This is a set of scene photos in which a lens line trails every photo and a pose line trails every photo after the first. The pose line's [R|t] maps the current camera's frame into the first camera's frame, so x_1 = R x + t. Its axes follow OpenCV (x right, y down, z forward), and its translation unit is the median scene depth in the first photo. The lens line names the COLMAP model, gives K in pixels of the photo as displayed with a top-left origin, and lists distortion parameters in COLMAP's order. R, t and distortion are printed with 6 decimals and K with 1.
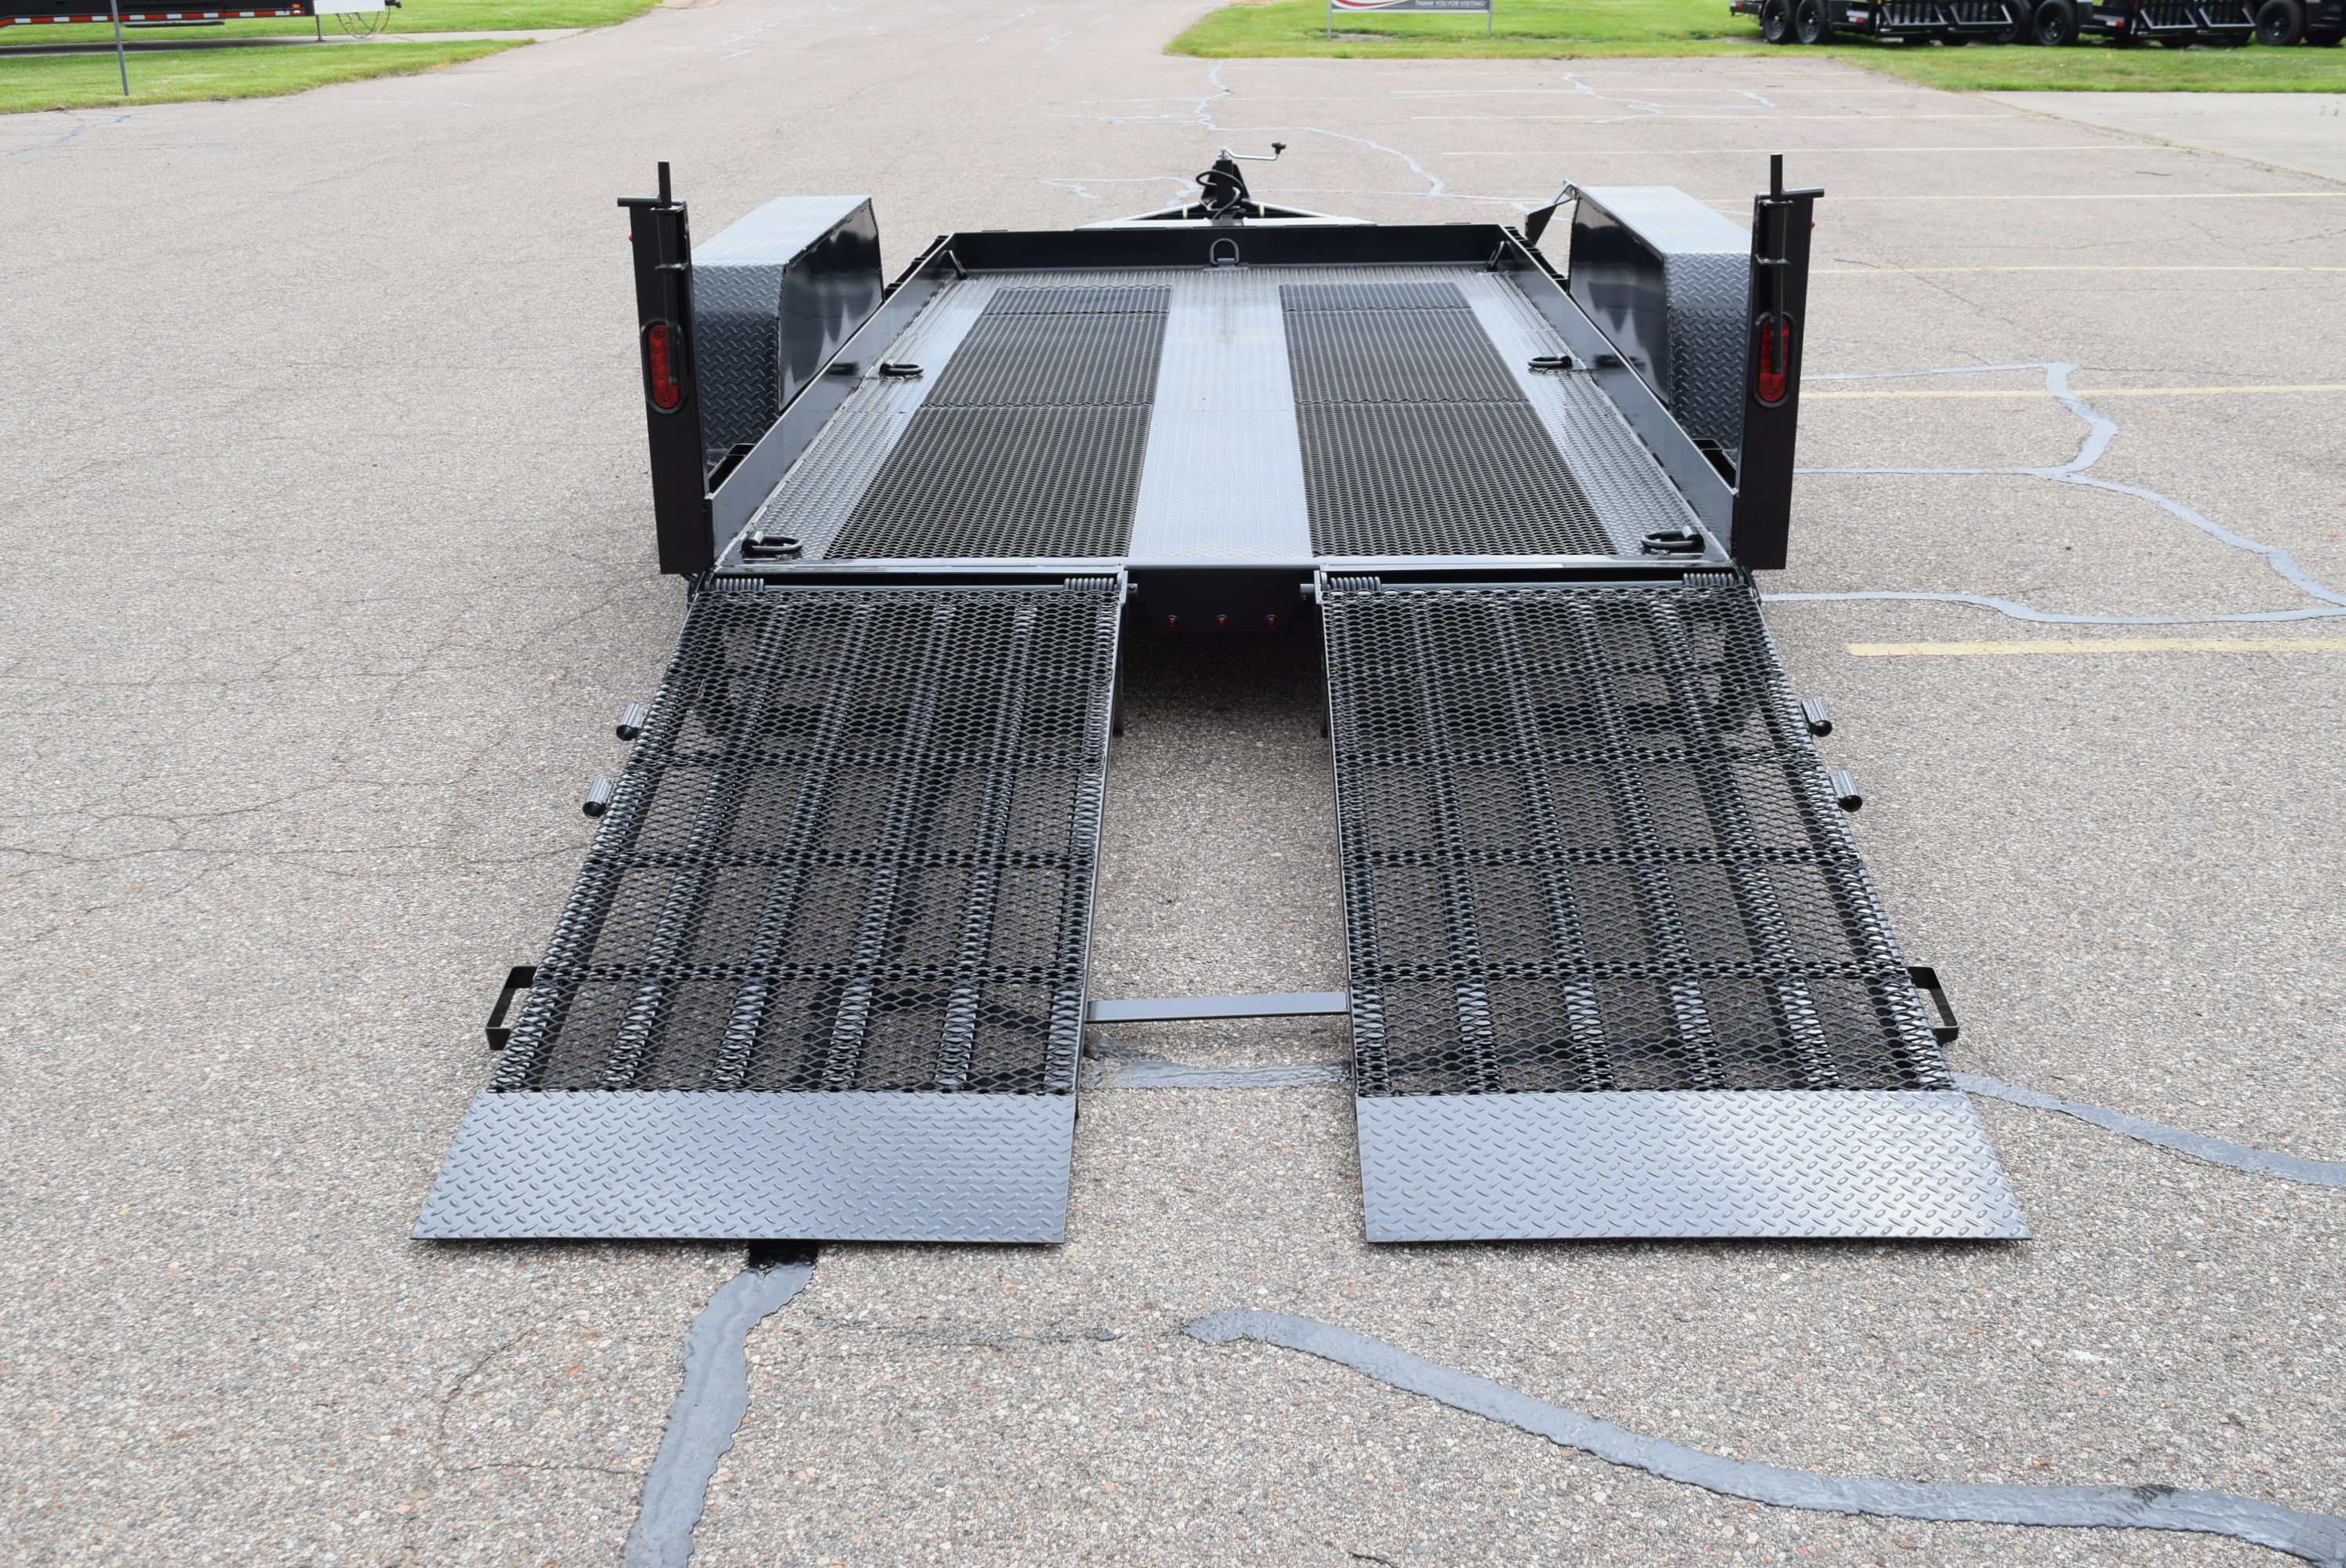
lens RADIAL K [[2380.9, 0, 1193.6], [0, 2380.9, 764.8], [0, 0, 1]] dist [-0.027441, 0.000000]
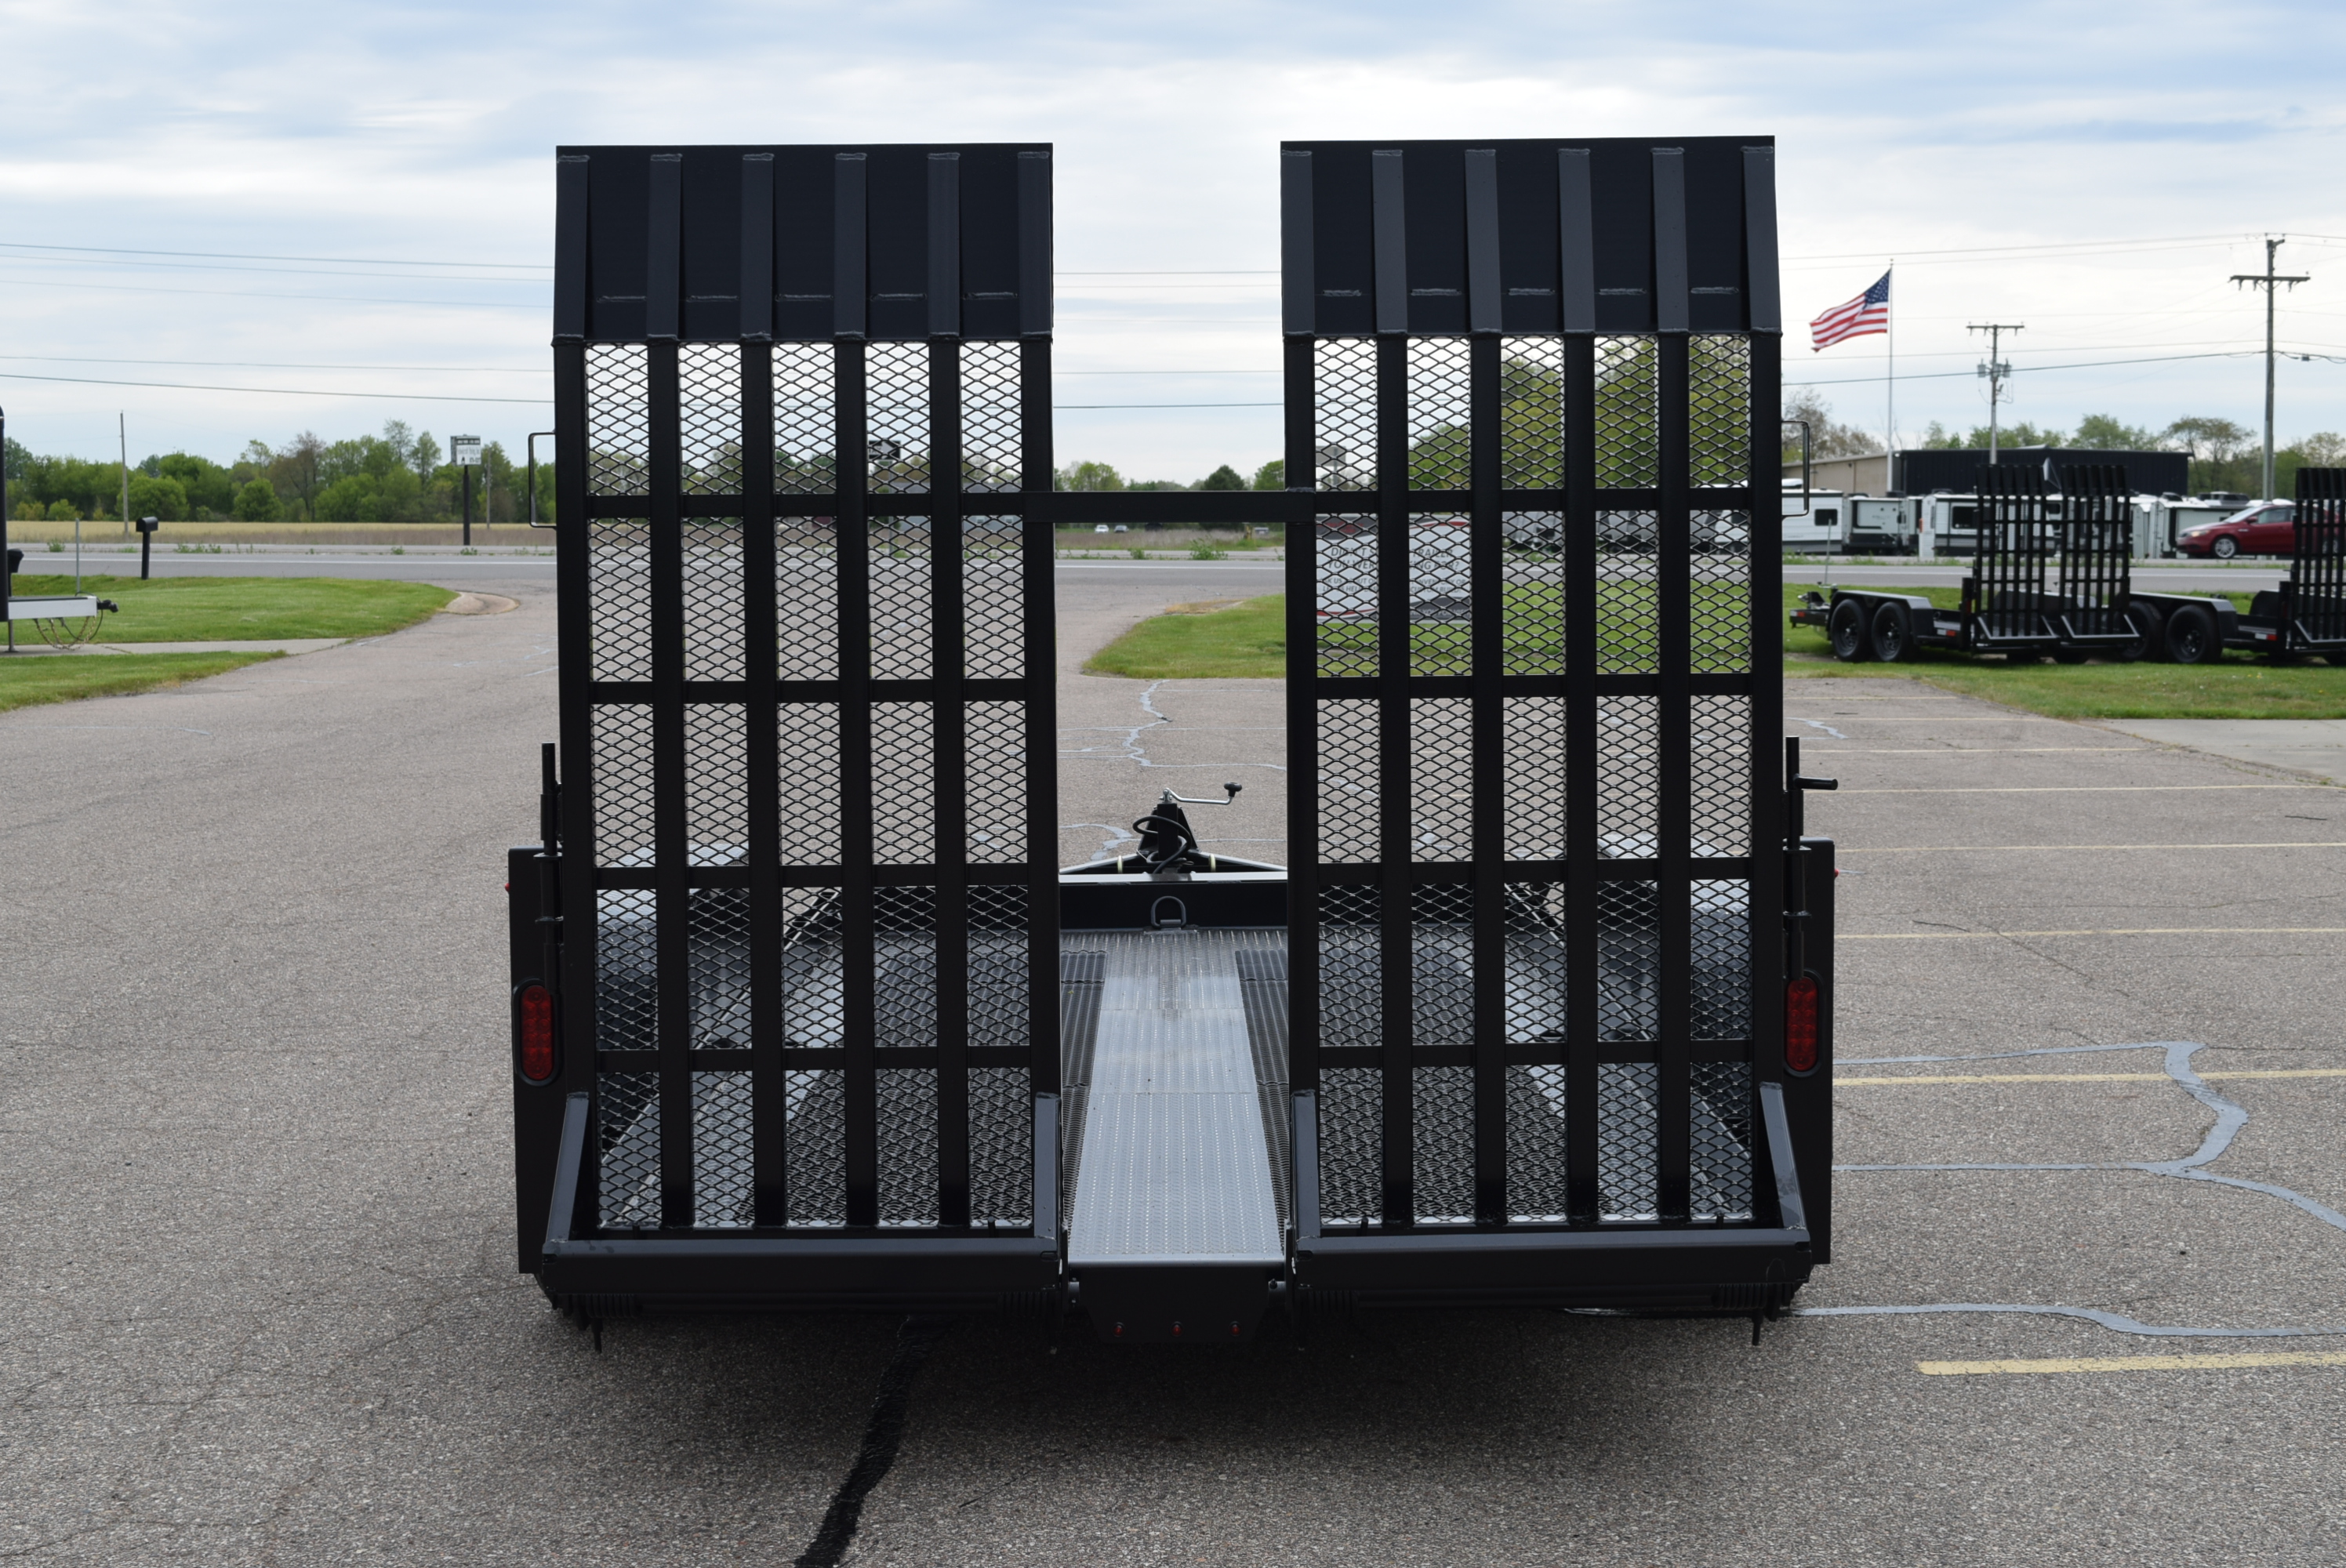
lens RADIAL K [[3462.9, 0, 1174.7], [0, 3462.9, 784.2], [0, 0, 1]] dist [-0.034324, 0.000000]
pose [[0.999744, 0.001484, 0.022597, -0.011981], [0.004250, 0.967820, -0.251606, 0.042980], [-0.022243, 0.251637, 0.967566, -0.170774]]
